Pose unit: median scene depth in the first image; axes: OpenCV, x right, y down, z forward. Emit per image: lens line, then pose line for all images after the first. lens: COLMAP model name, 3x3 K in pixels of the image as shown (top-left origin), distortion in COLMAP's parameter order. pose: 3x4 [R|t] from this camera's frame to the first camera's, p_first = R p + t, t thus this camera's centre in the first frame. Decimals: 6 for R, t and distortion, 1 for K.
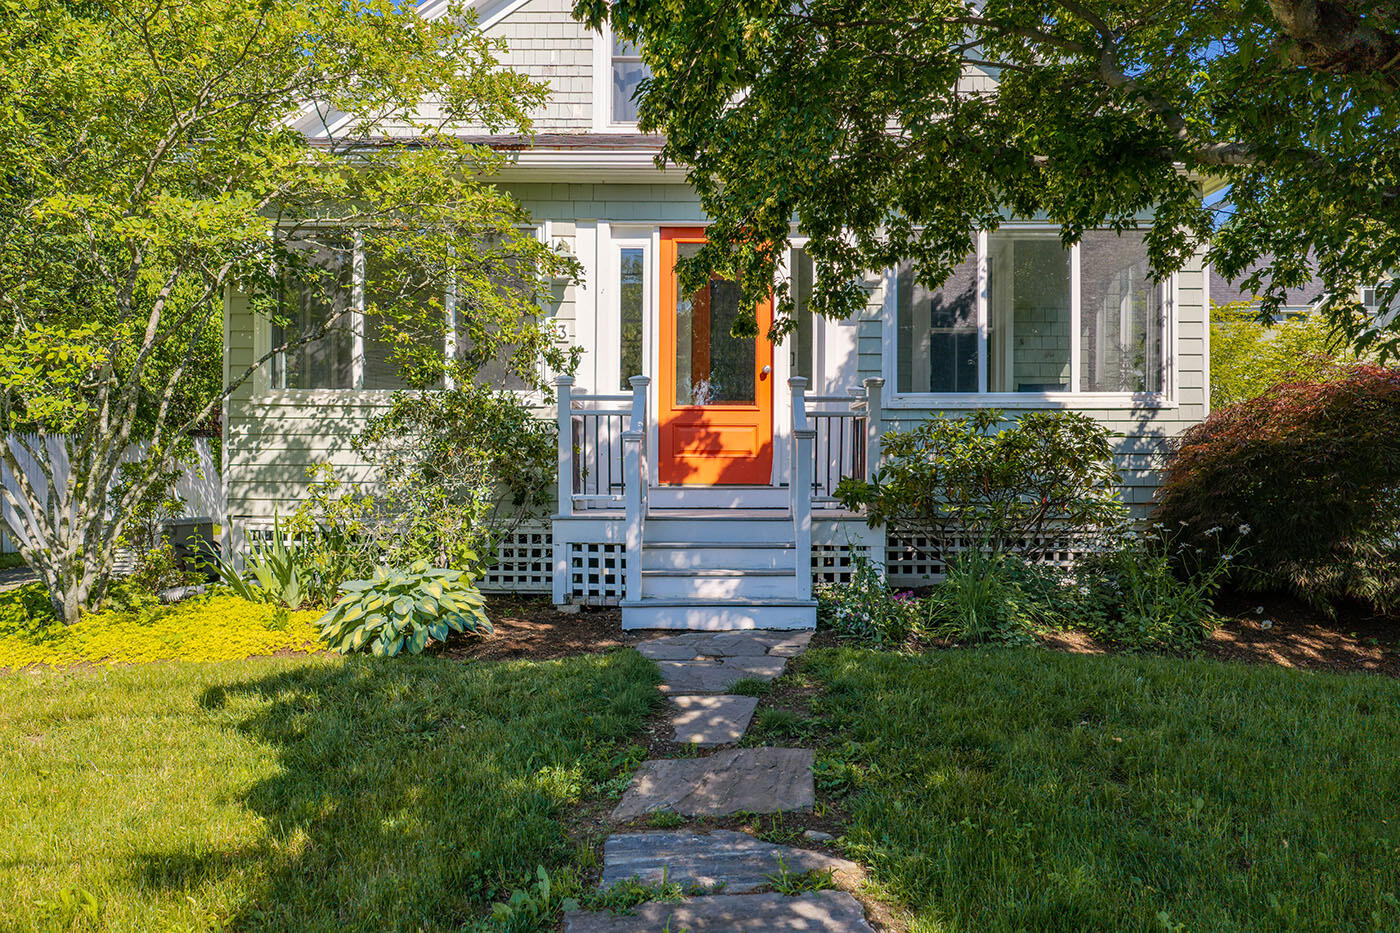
lens RADIAL K [[1157.6, 0, 694.0], [0, 1157.6, 476.0], [0, 0, 1]] dist [0.030964, -0.047331]
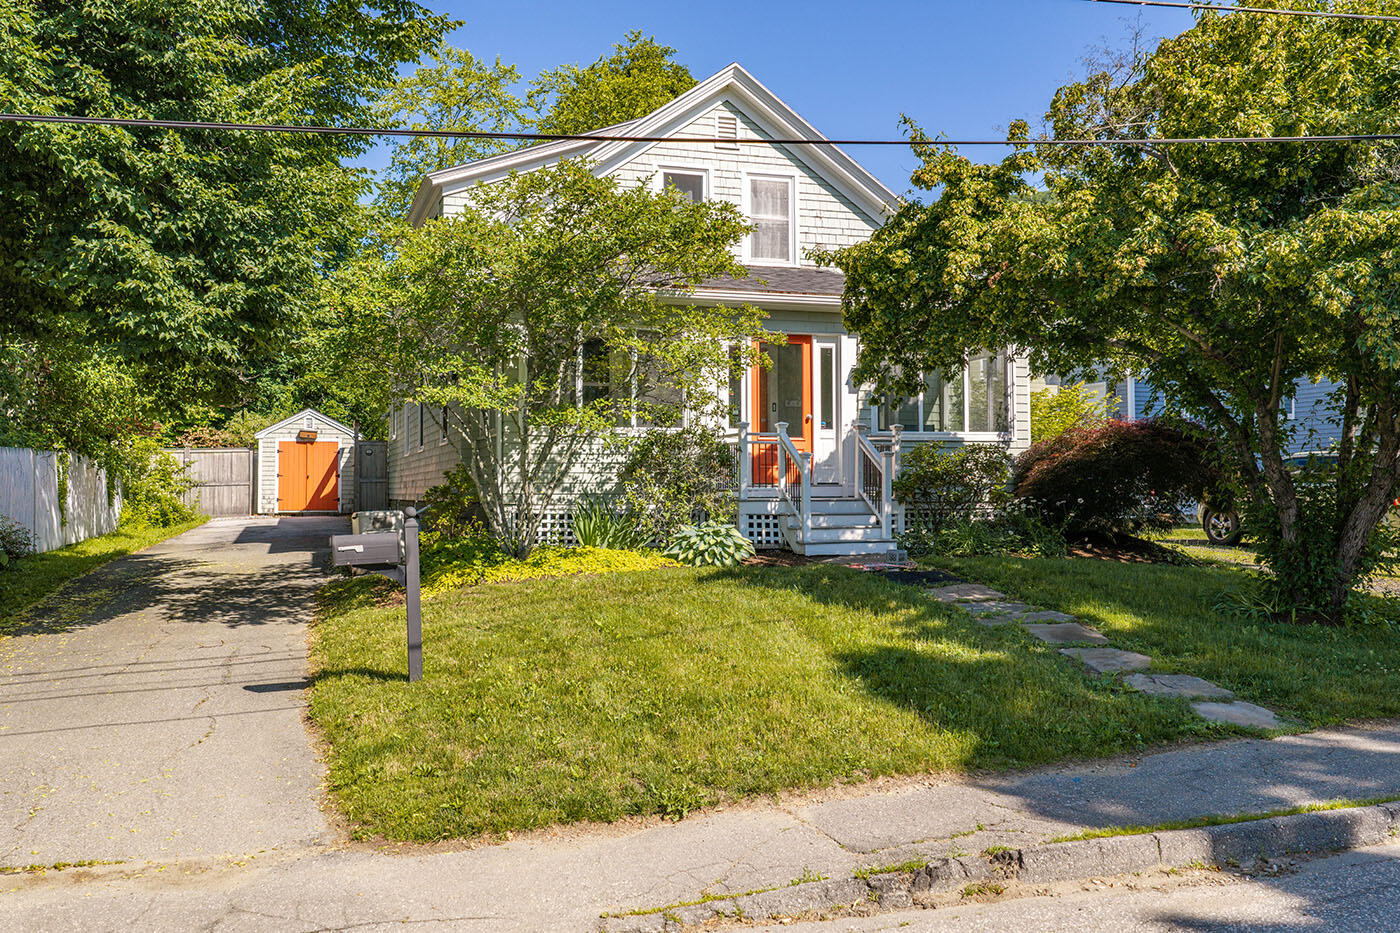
lens RADIAL K [[1203.0, 0, 668.8], [0, 1203.0, 462.7], [0, 0, 1]] dist [0.012951, -0.015587]
pose [[0.953380, 0.002124, 0.301765, -0.758047], [0.007216, 0.999529, -0.029833, 0.031346], [-0.301686, 0.030620, 0.952915, -0.717956]]
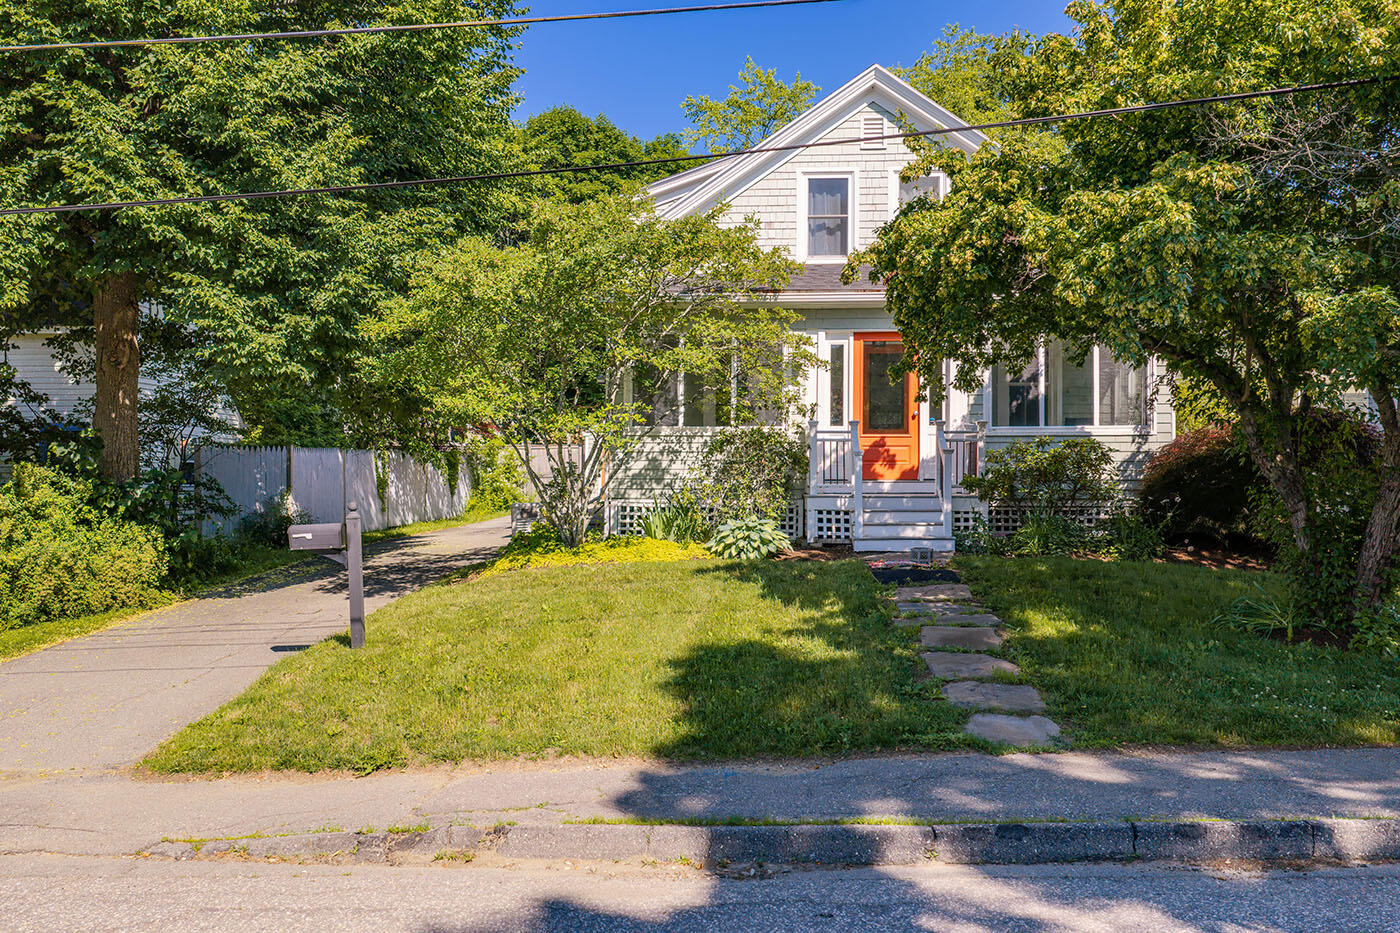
lens RADIAL K [[1157.6, 0, 694.0], [0, 1157.6, 476.0], [0, 0, 1]] dist [0.030964, -0.047331]
pose [[0.998508, -0.001809, -0.054577, -0.194490], [0.001177, 0.999932, -0.011616, 0.023869], [0.054595, 0.011535, 0.998442, -0.836162]]
